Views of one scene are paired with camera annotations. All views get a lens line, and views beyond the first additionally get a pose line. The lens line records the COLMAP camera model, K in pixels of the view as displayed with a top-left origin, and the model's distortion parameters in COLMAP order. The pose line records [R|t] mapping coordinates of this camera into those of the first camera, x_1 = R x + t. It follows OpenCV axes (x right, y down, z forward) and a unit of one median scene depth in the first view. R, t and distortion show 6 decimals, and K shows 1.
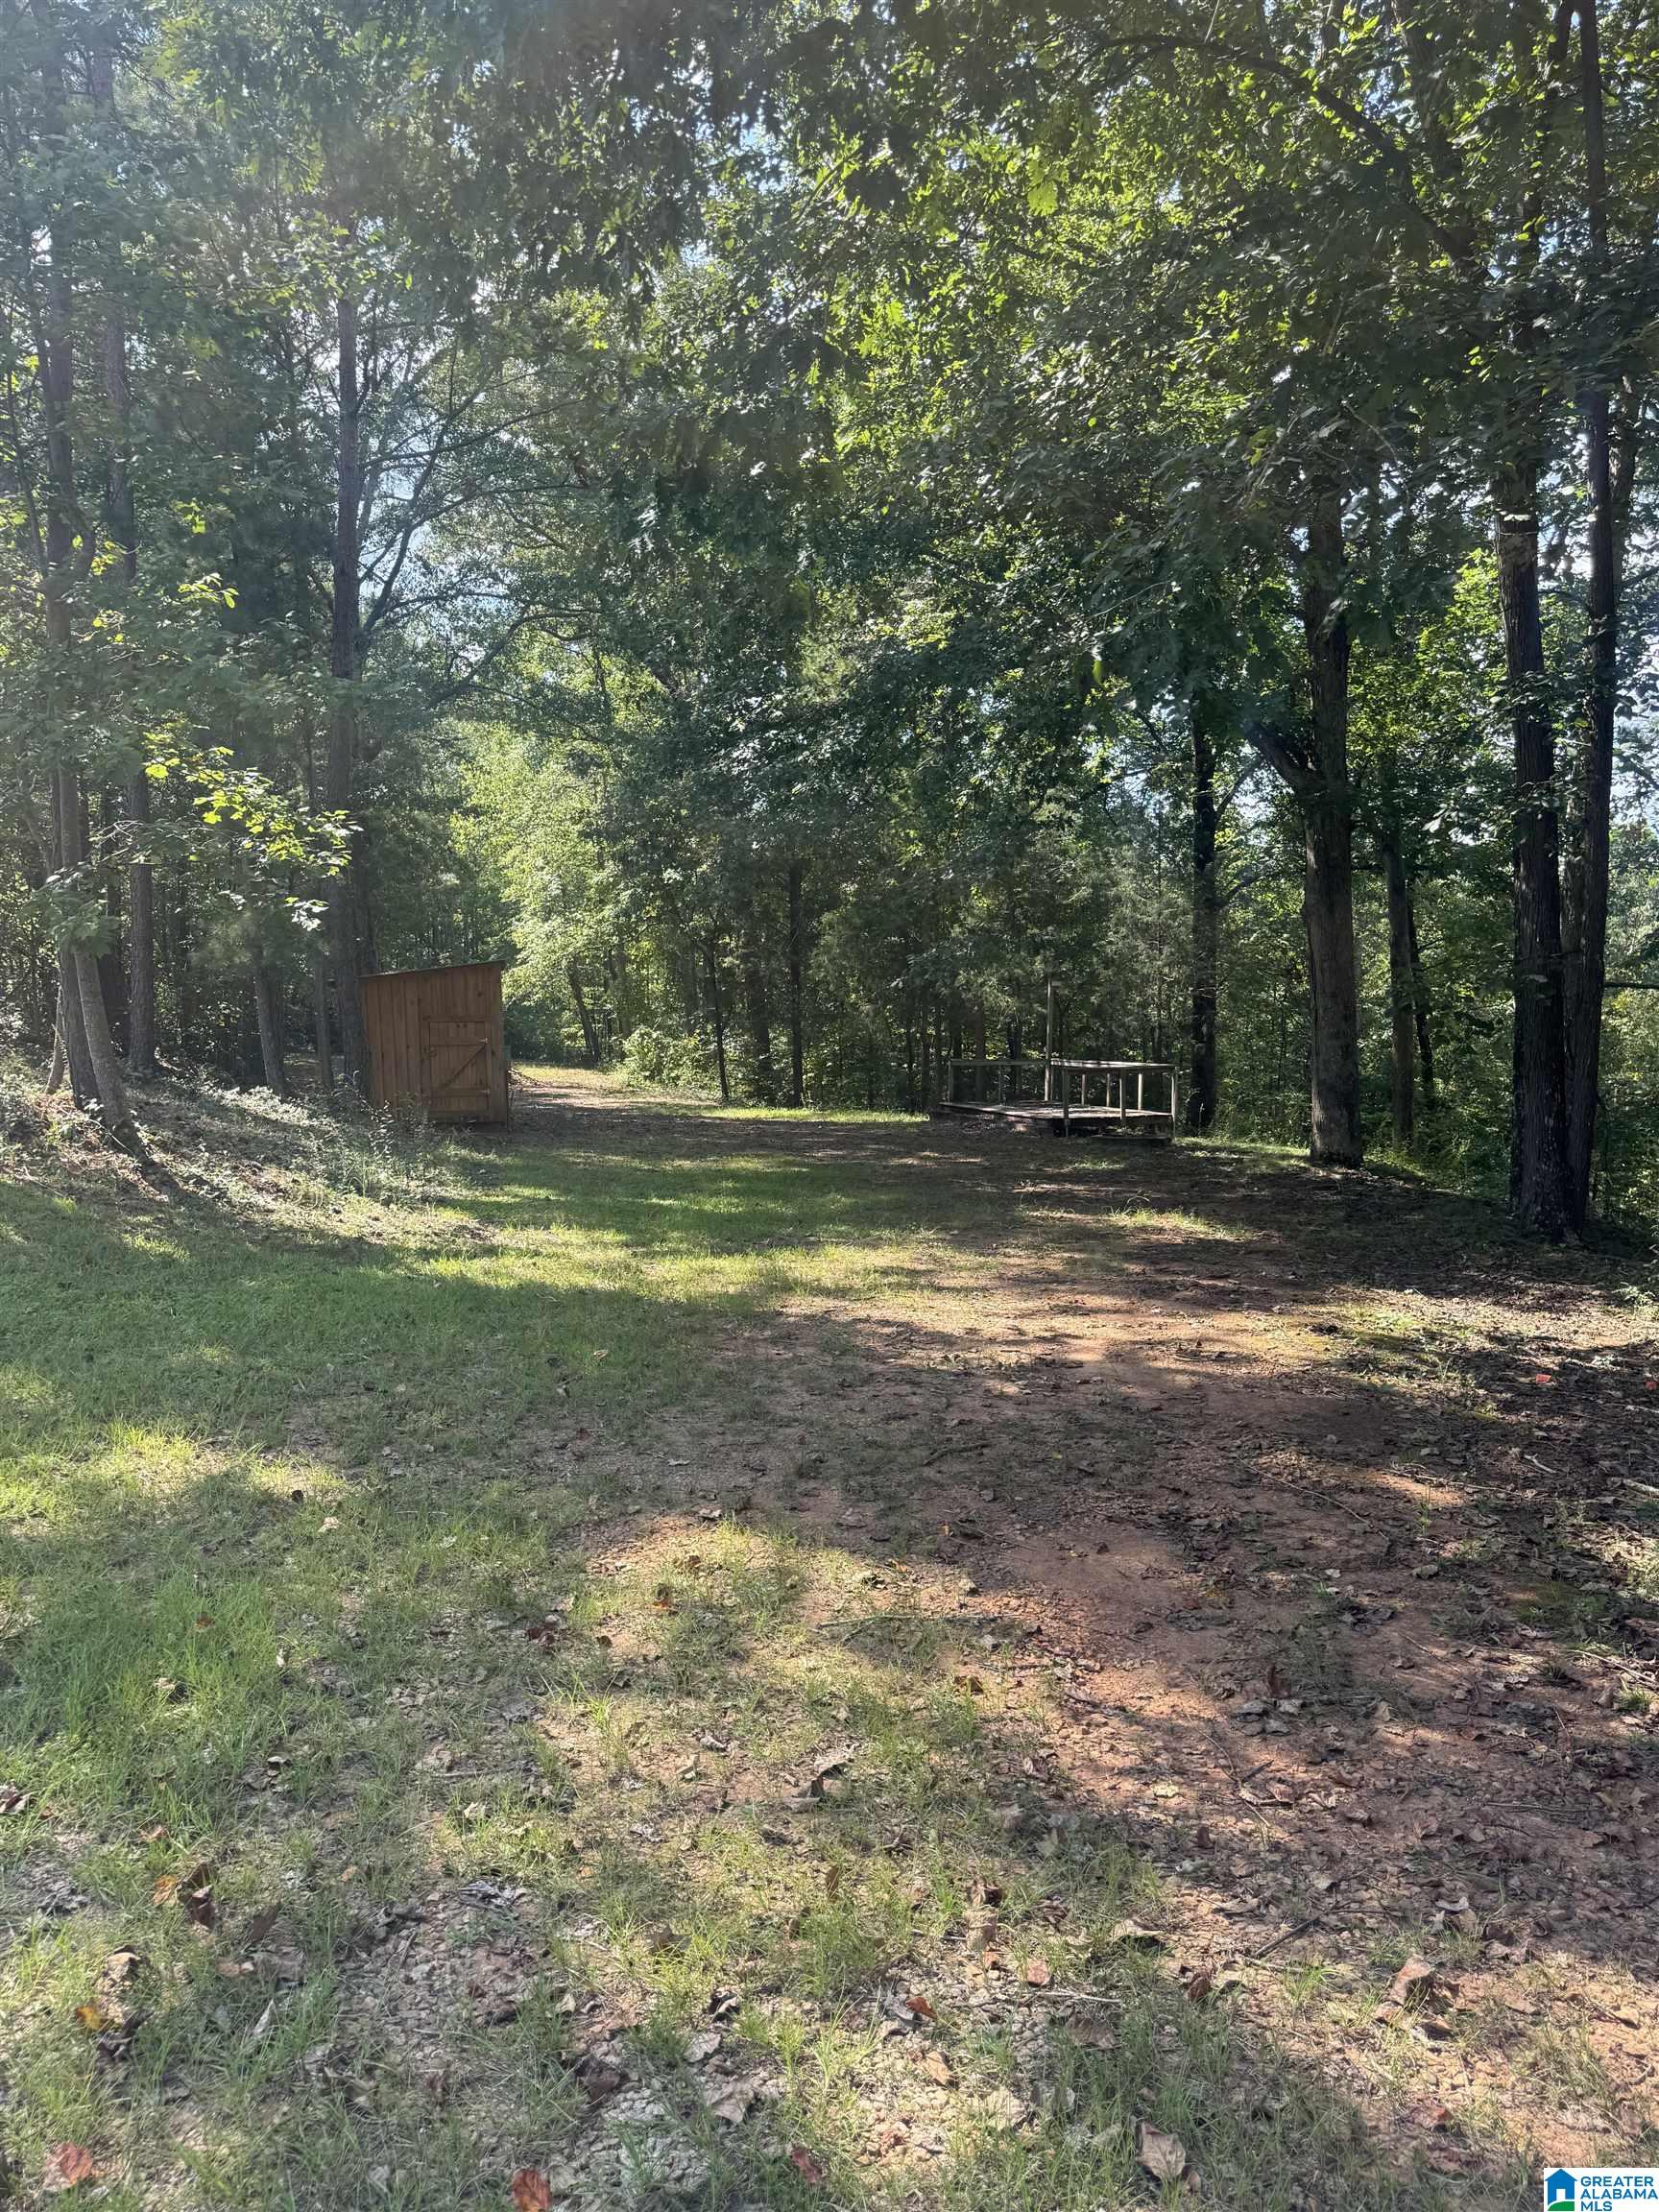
lens RADIAL K [[1557.6, 0, 829.5], [0, 1557.6, 1106.0], [0, 0, 1]] dist [0.067634, -0.091481]
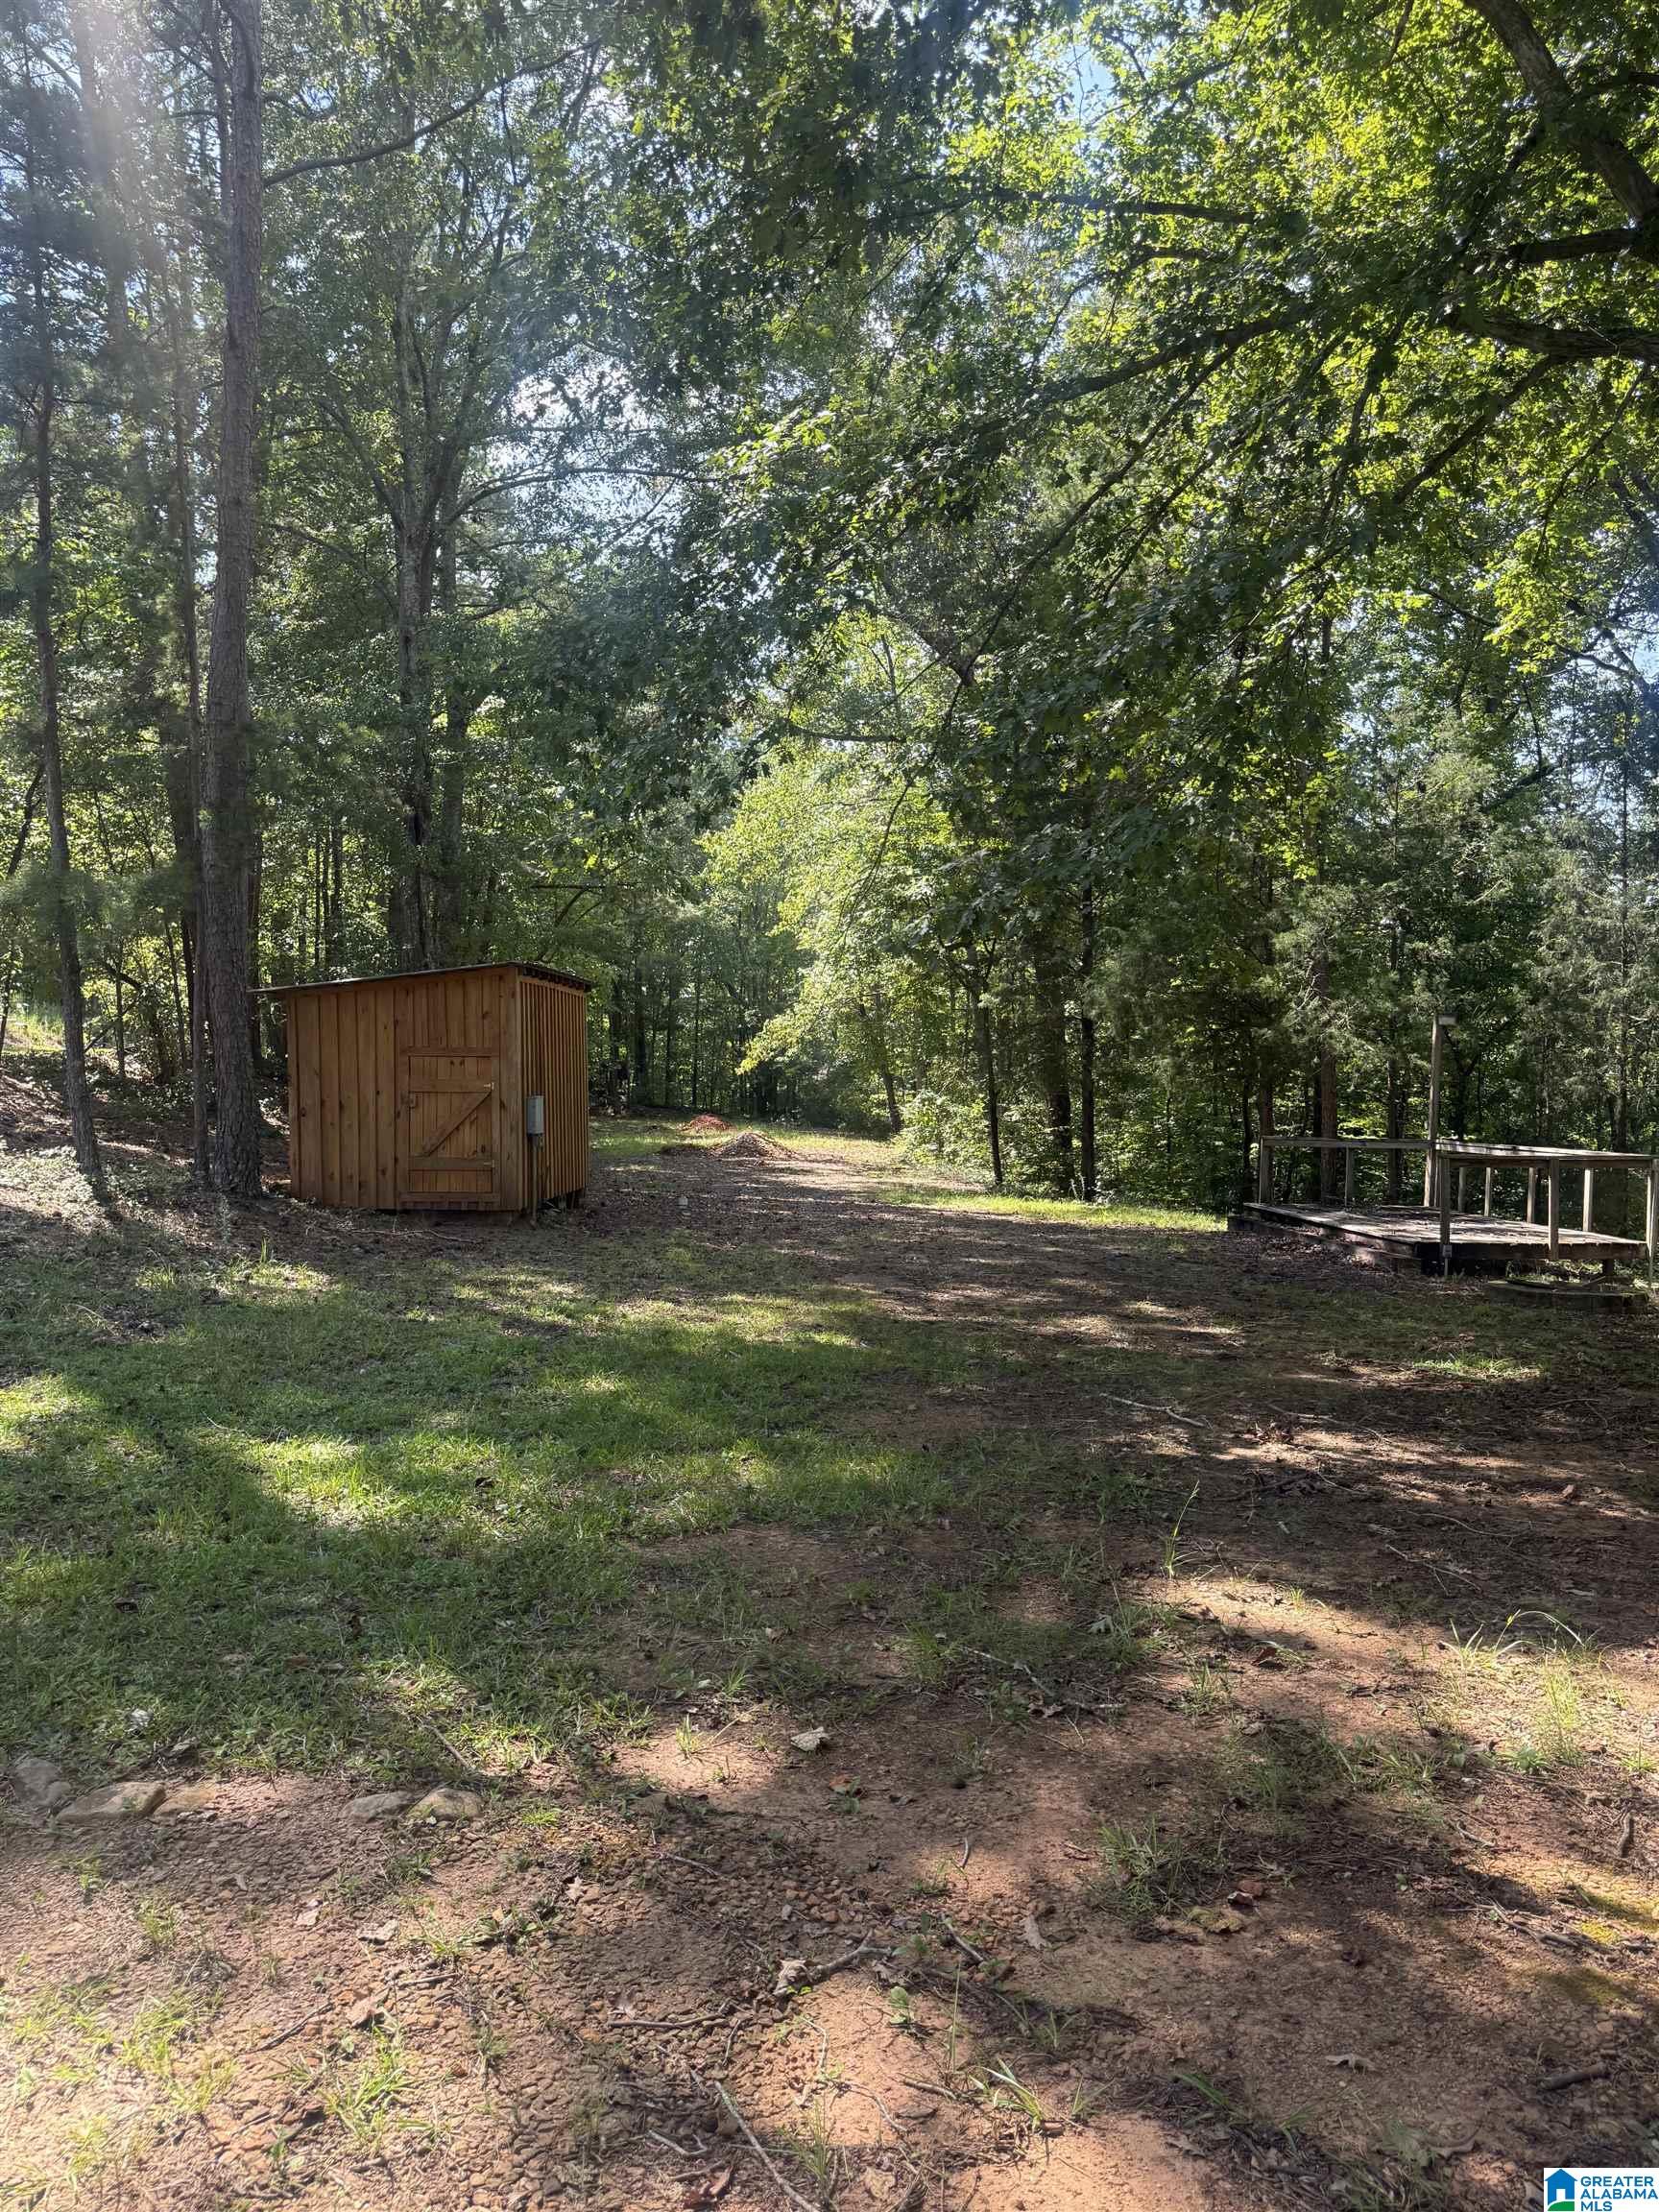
lens RADIAL K [[1557.6, 0, 829.5], [0, 1557.6, 1106.0], [0, 0, 1]] dist [0.067634, -0.091481]
pose [[0.966632, 0.018384, -0.255509, 0.128435], [-0.030196, 0.998645, -0.042381, -0.018451], [0.254384, 0.048682, 0.965877, 0.616663]]
